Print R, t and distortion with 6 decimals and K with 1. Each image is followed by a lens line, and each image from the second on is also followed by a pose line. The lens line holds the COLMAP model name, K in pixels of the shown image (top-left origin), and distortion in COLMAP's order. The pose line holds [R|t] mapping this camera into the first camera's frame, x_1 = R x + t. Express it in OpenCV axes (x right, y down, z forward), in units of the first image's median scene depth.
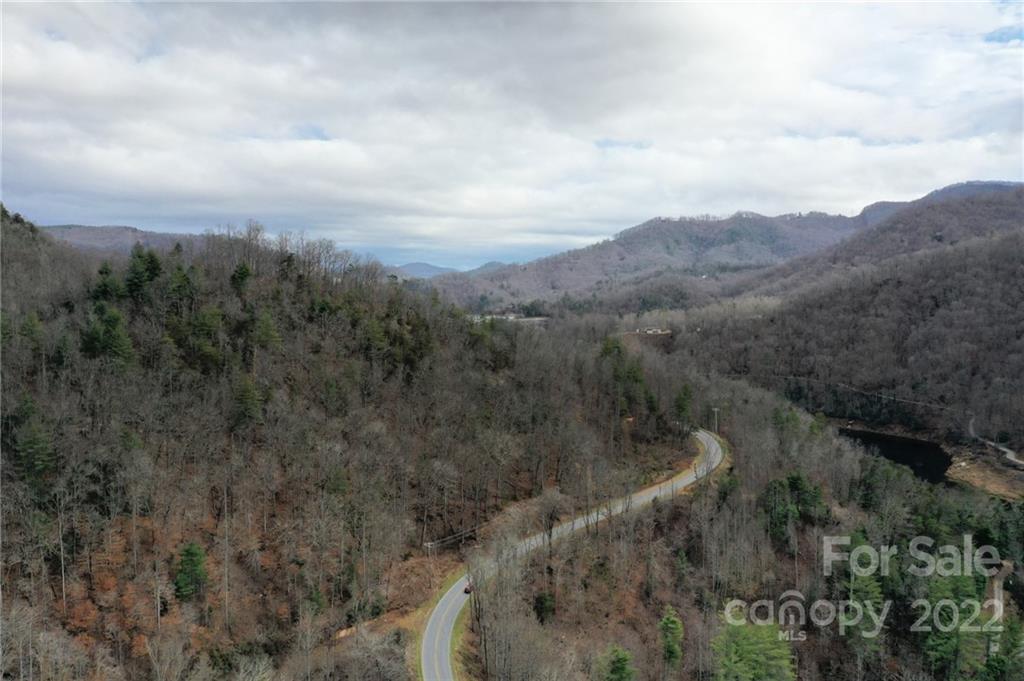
lens RADIAL K [[820.0, 0, 512.0], [0, 820.0, 340.5], [0, 0, 1]] dist [0.009118, 0.001660]
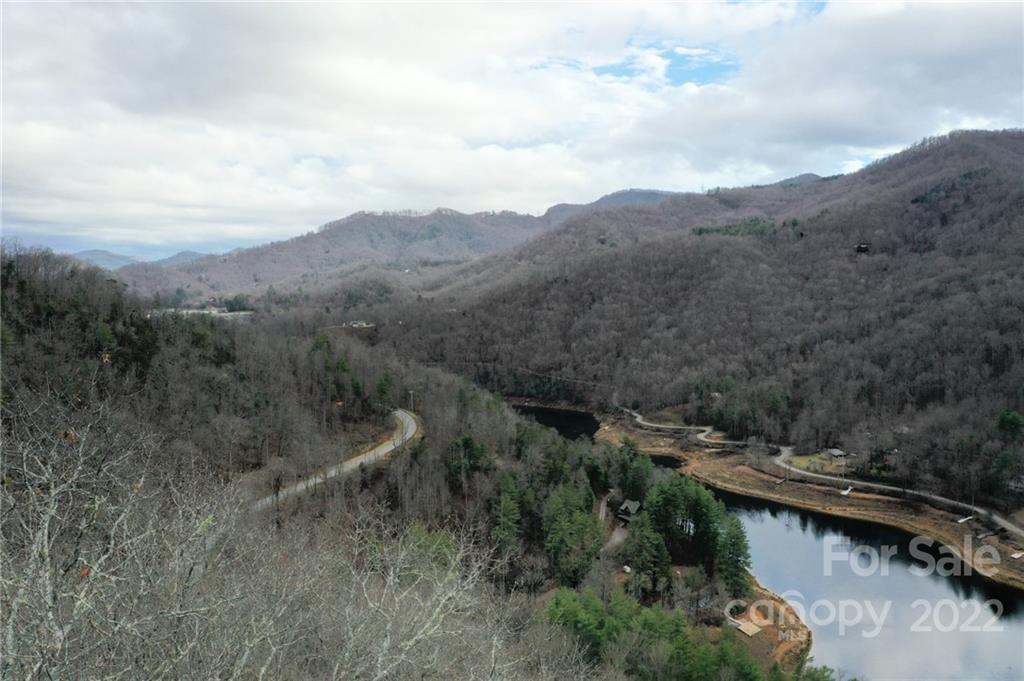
lens RADIAL K [[820.0, 0, 512.0], [0, 820.0, 340.5], [0, 0, 1]] dist [0.009118, 0.001660]
pose [[0.937937, -0.021996, 0.346106, -0.015525], [0.018232, 0.999734, 0.014127, -0.003114], [-0.346325, -0.006941, 0.938089, -0.099933]]
